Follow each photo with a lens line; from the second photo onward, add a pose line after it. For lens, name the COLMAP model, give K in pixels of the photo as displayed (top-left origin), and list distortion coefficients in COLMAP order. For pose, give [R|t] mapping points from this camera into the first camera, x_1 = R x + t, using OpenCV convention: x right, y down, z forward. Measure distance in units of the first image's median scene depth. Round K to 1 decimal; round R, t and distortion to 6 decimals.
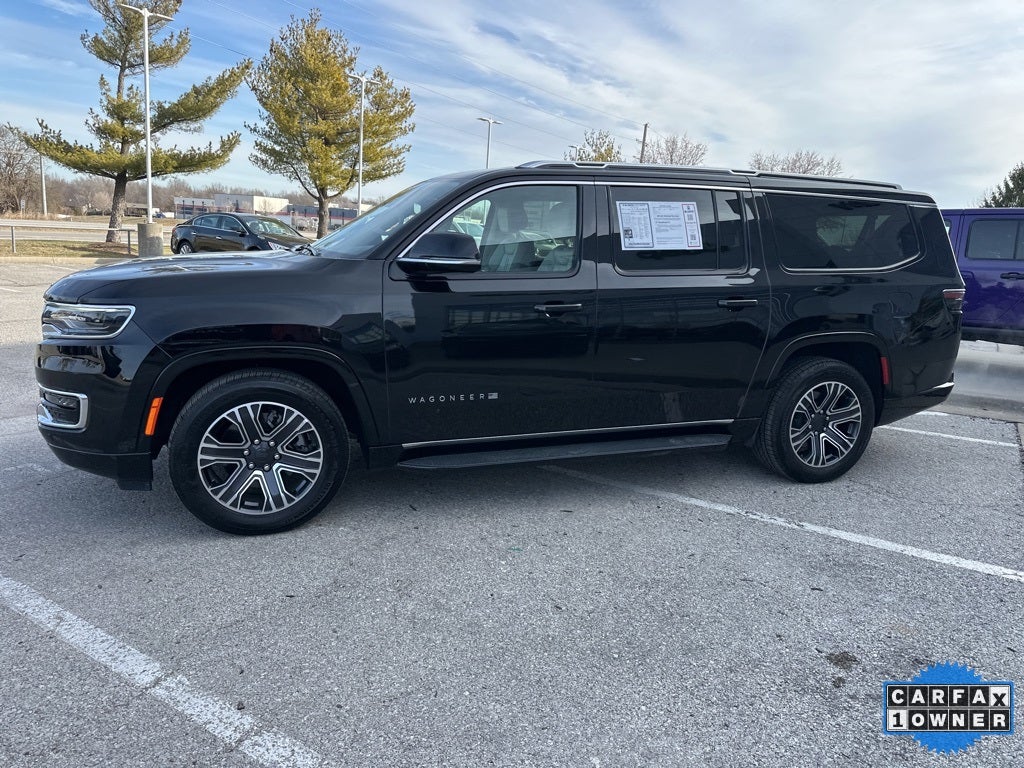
lens RADIAL K [[715.2, 0, 514.1], [0, 715.2, 378.2], [0, 0, 1]] dist [0.043534, -0.048825]
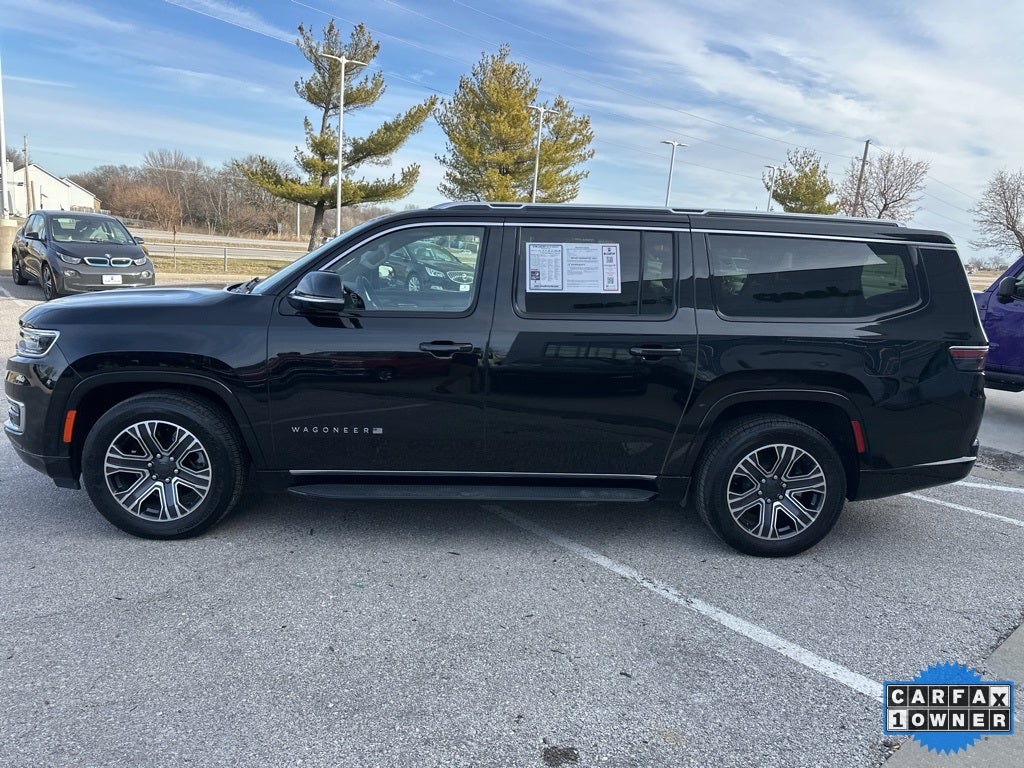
lens RADIAL K [[715.2, 0, 515.3], [0, 715.2, 381.1], [0, 0, 1]] dist [0.043534, -0.048825]
pose [[0.958774, 0.061169, -0.277506, 0.383955], [-0.068300, 0.997535, -0.016092, -0.038188], [0.275838, 0.034382, 0.960589, 0.058174]]
